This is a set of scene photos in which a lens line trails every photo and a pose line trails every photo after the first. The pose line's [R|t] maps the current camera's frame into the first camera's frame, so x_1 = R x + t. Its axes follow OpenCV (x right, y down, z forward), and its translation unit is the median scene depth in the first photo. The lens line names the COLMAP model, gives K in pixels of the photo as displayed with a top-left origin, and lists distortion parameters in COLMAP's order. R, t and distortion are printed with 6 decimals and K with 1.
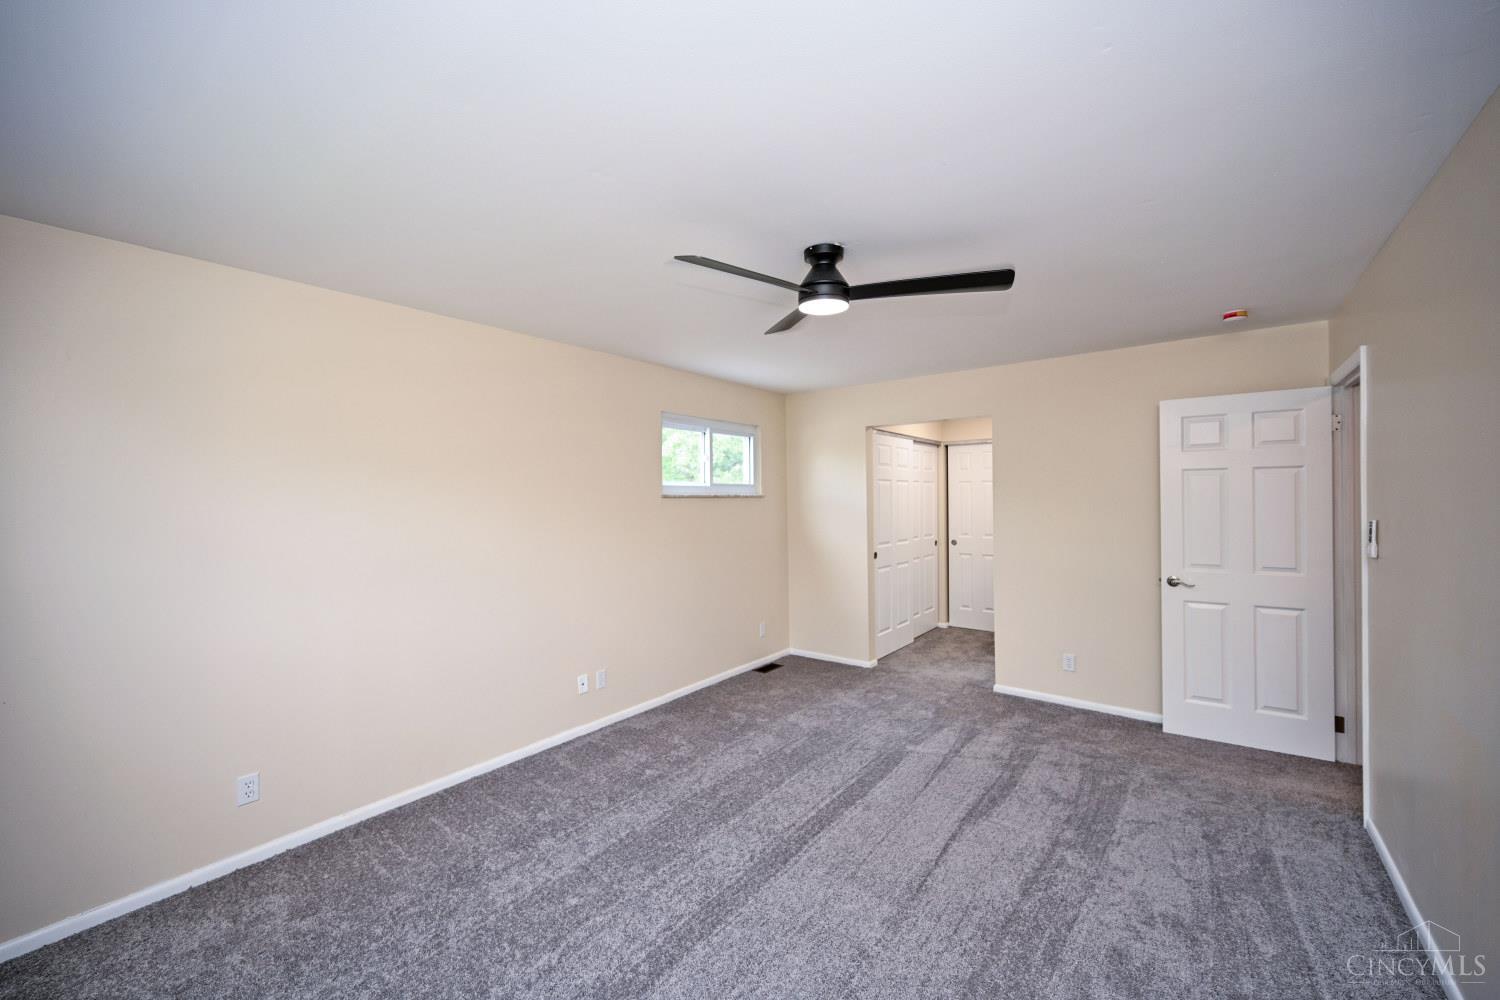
lens RADIAL K [[592.8, 0, 751.2], [0, 592.8, 496.1], [0, 0, 1]] dist [0.002930, -0.000668]
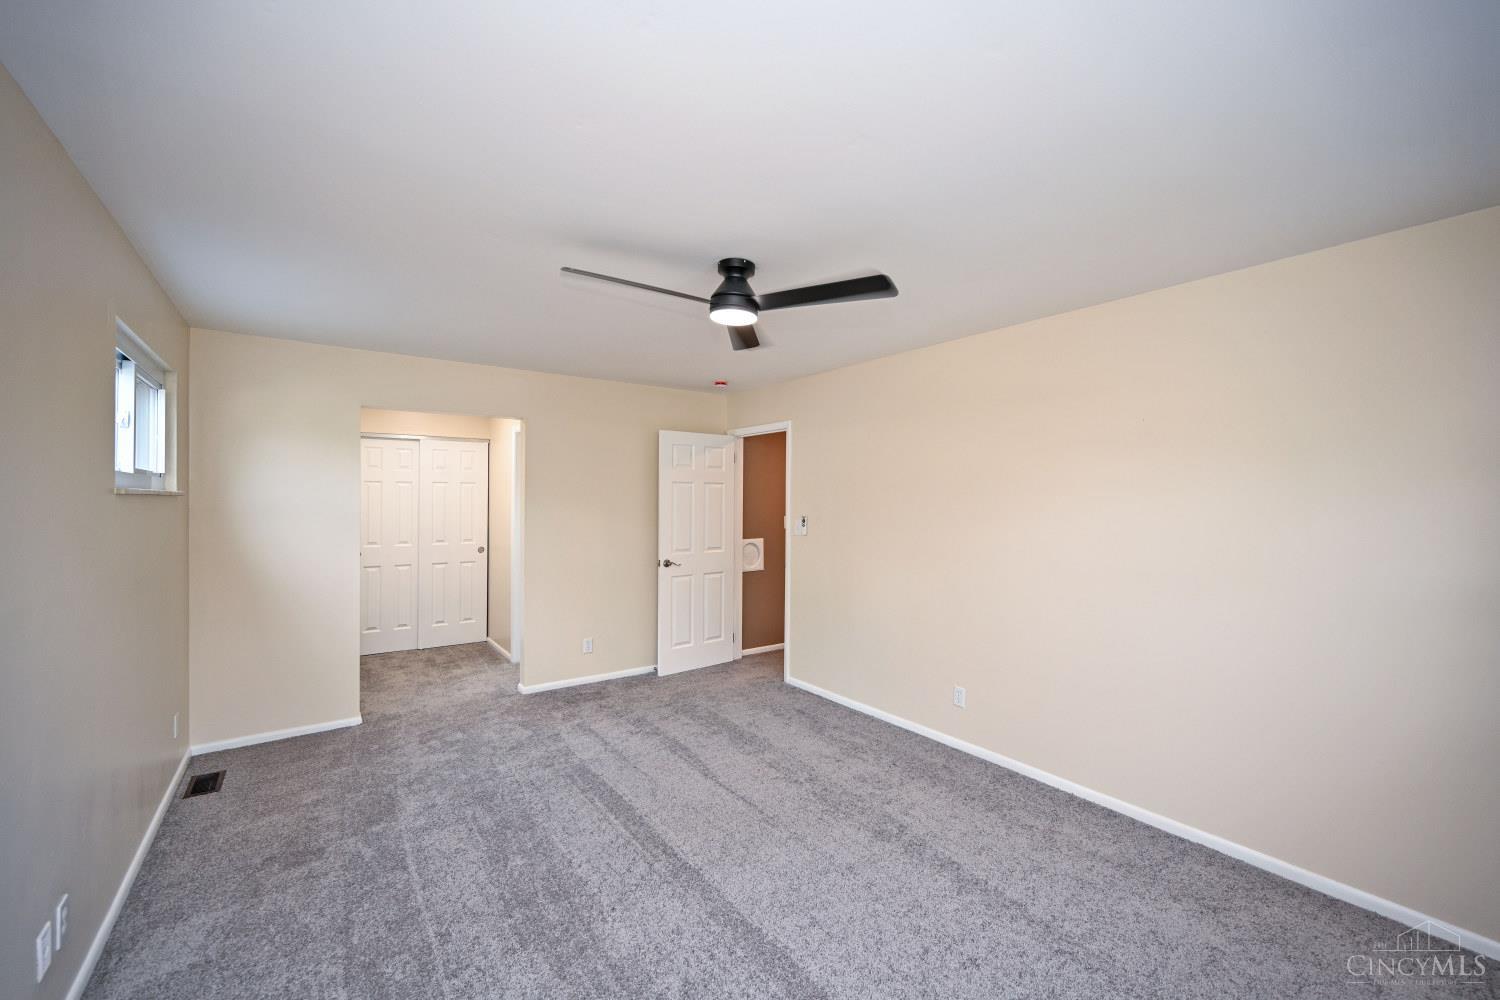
lens RADIAL K [[592.8, 0, 752.1], [0, 592.8, 503.1], [0, 0, 1]] dist [0.002930, -0.000668]
pose [[0.281551, 0.007411, 0.959518, -0.542880], [-0.008480, 0.999950, -0.005235, 0.010498], [-0.959509, -0.006663, 0.281600, 0.429485]]
